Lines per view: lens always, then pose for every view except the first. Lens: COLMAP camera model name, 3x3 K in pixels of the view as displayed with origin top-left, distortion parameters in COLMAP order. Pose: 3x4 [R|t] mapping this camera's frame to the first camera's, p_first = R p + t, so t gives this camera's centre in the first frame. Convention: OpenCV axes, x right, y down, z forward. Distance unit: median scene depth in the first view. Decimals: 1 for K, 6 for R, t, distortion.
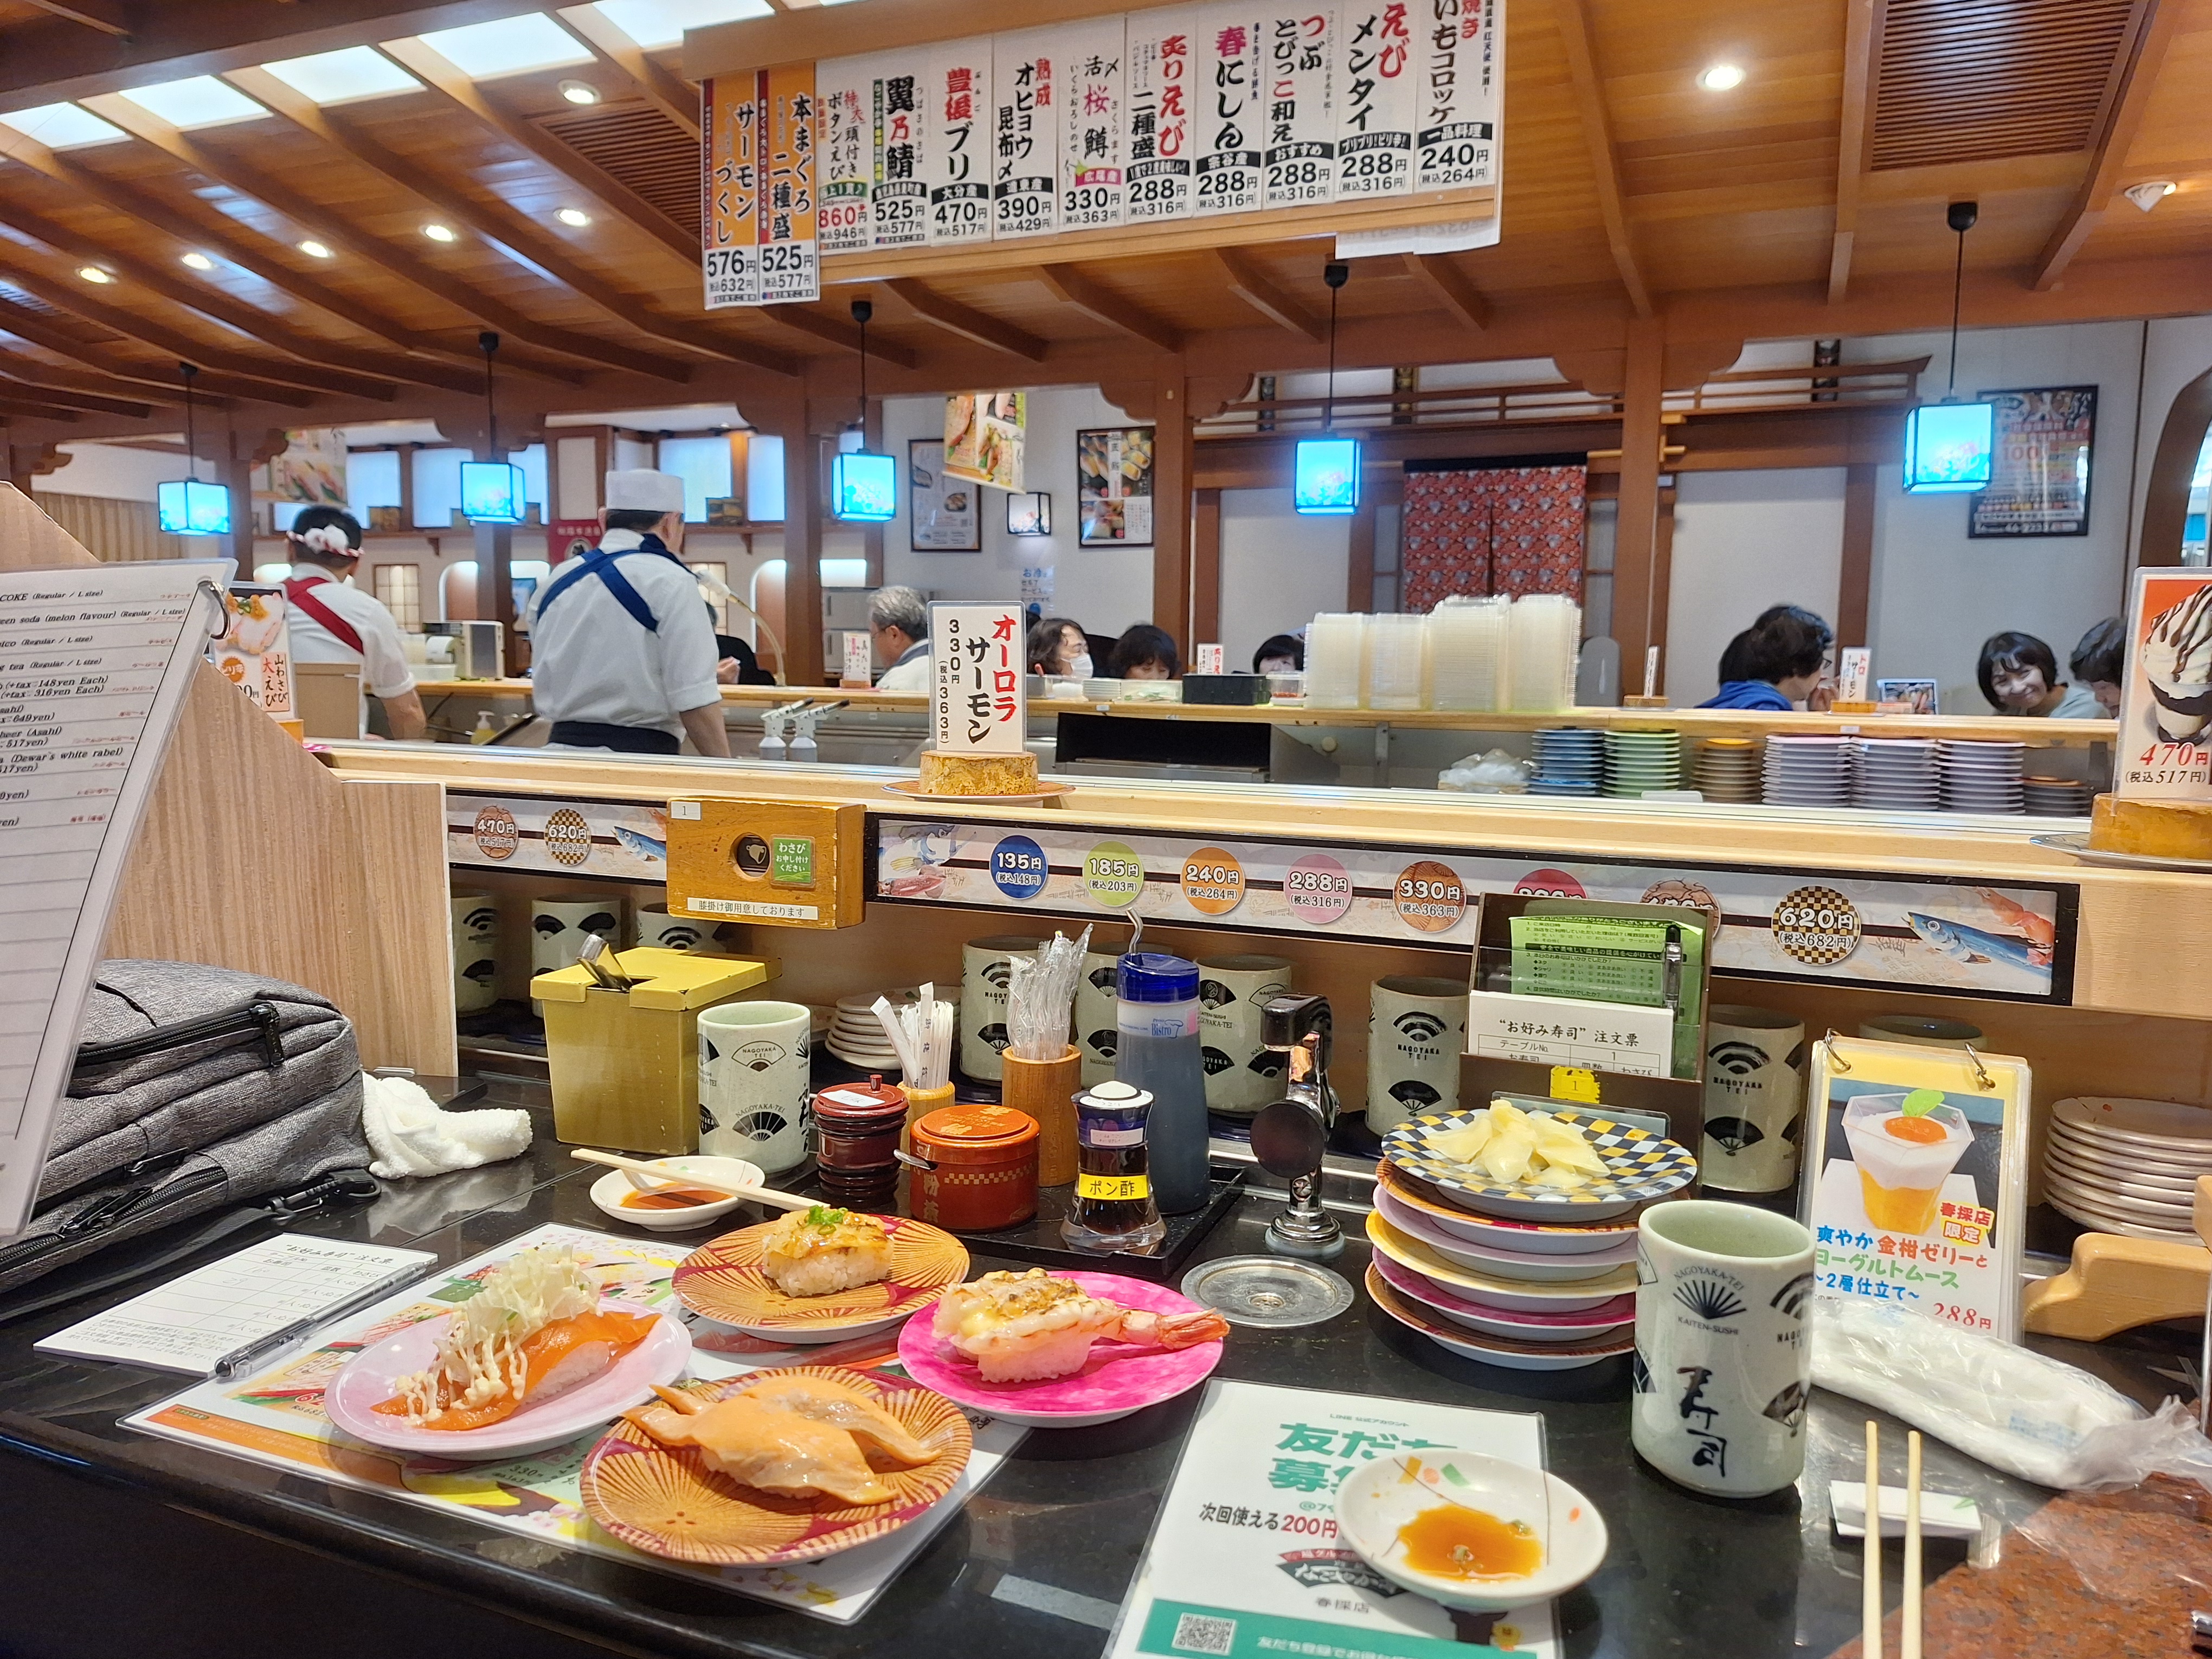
lens RADIAL K [[1498.7, 0, 1106.0], [0, 1498.7, 829.5], [0, 0, 1]] dist [0.067582, -0.094143]
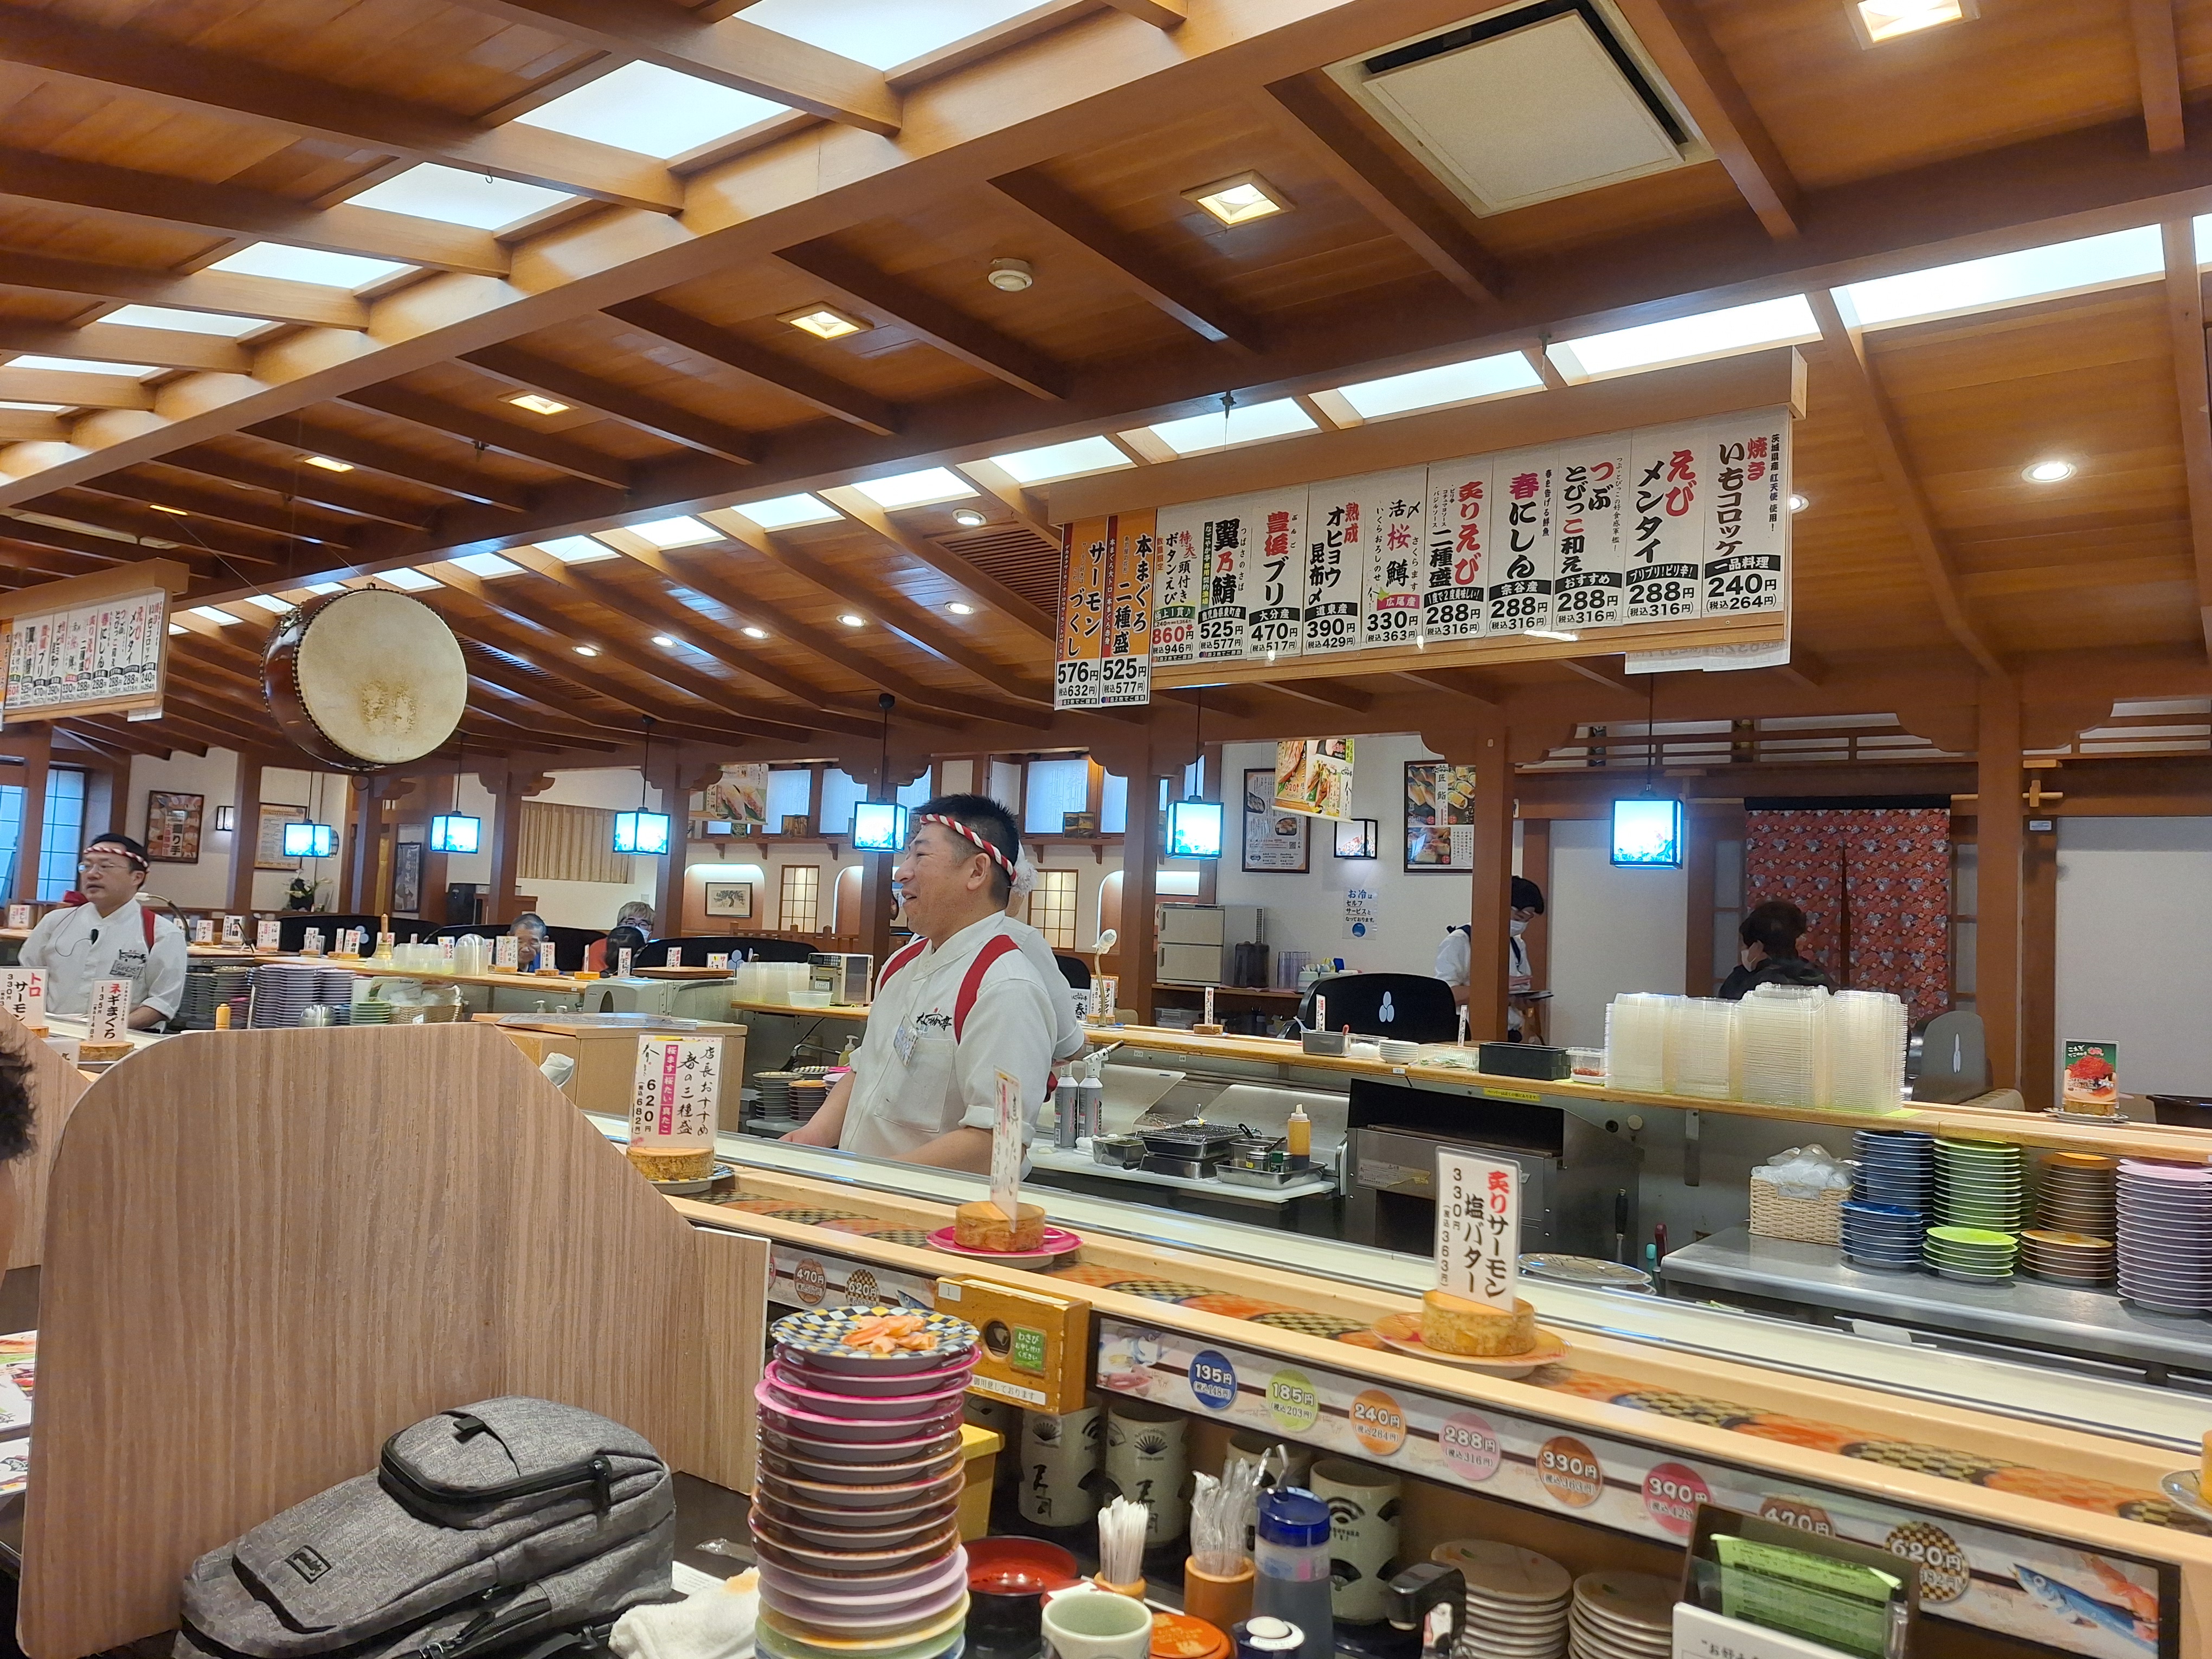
lens RADIAL K [[1489.0, 0, 1106.0], [0, 1489.0, 829.5], [0, 0, 1]] dist [0.133597, -0.200967]
pose [[0.971723, 0.017704, -0.235459, 0.048589], [-0.057367, 0.985008, -0.162688, -0.075436], [0.229049, 0.171596, 0.958171, -0.076574]]
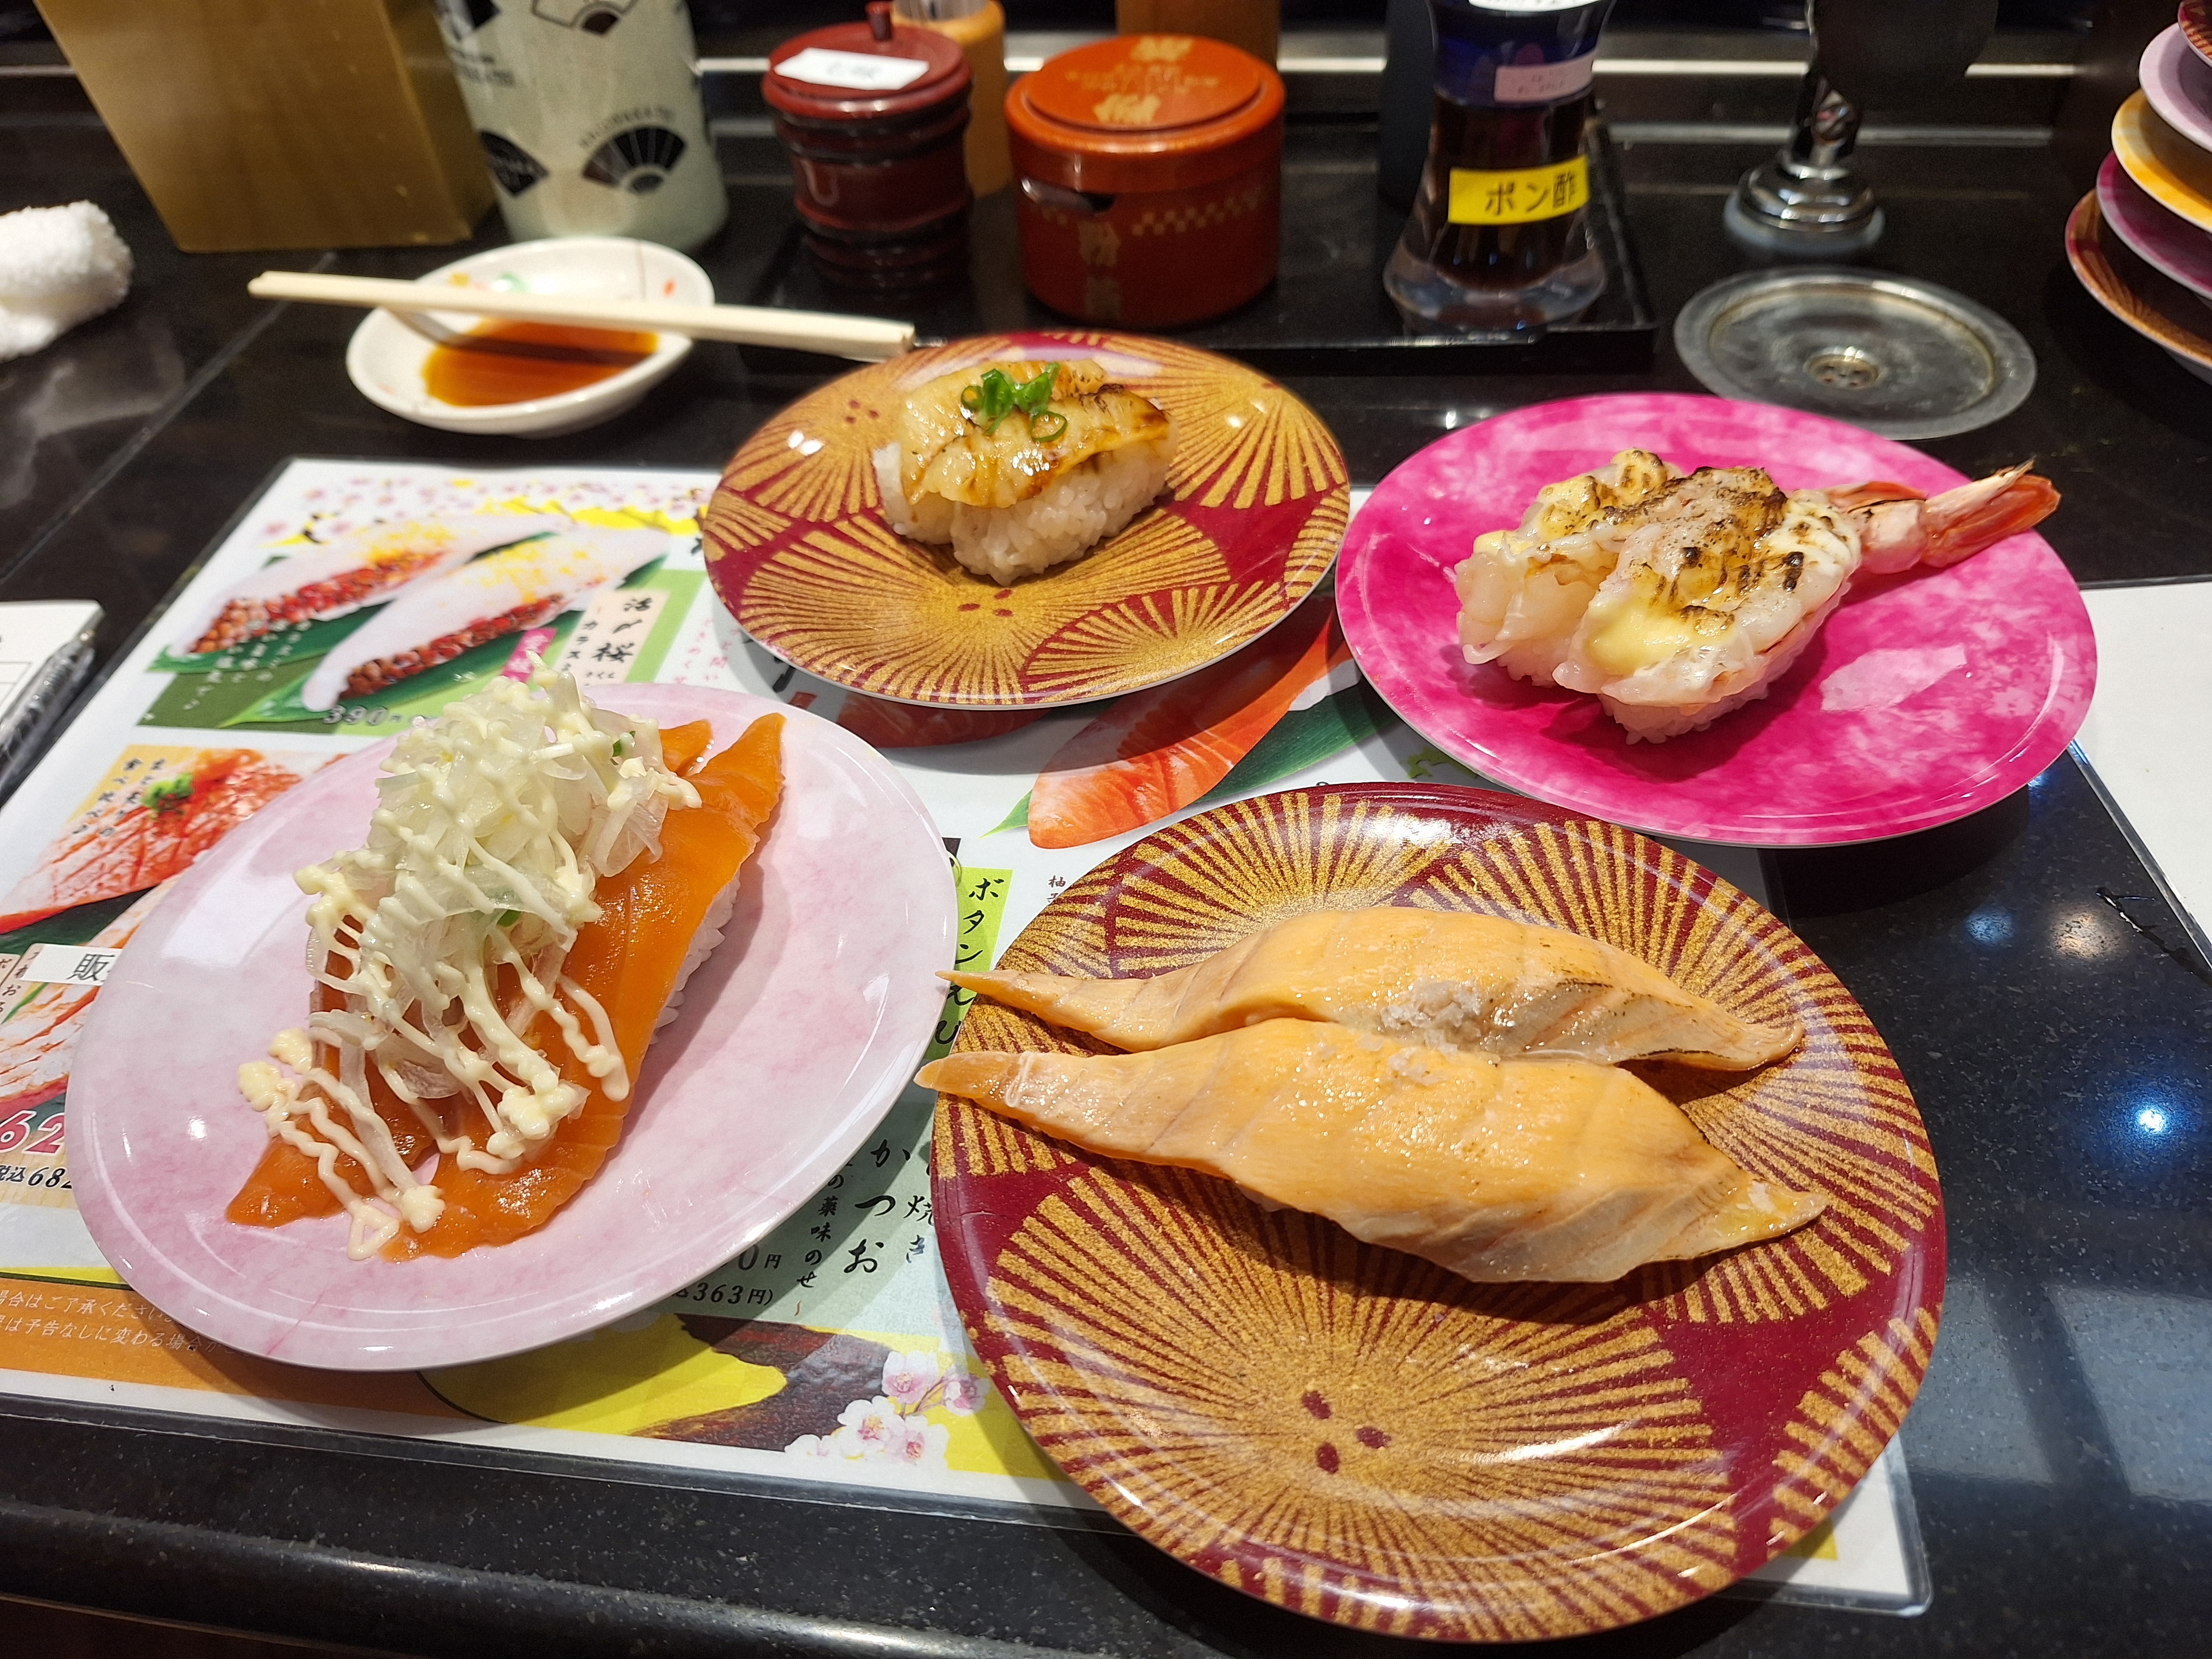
lens RADIAL K [[1498.7, 0, 1106.0], [0, 1498.7, 829.5], [0, 0, 1]] dist [0.067582, -0.094143]
pose [[0.962179, -0.233856, 0.139723, -0.080909], [0.088646, 0.753763, 0.651140, 0.023251], [-0.257591, -0.614128, 0.745985, 0.191018]]
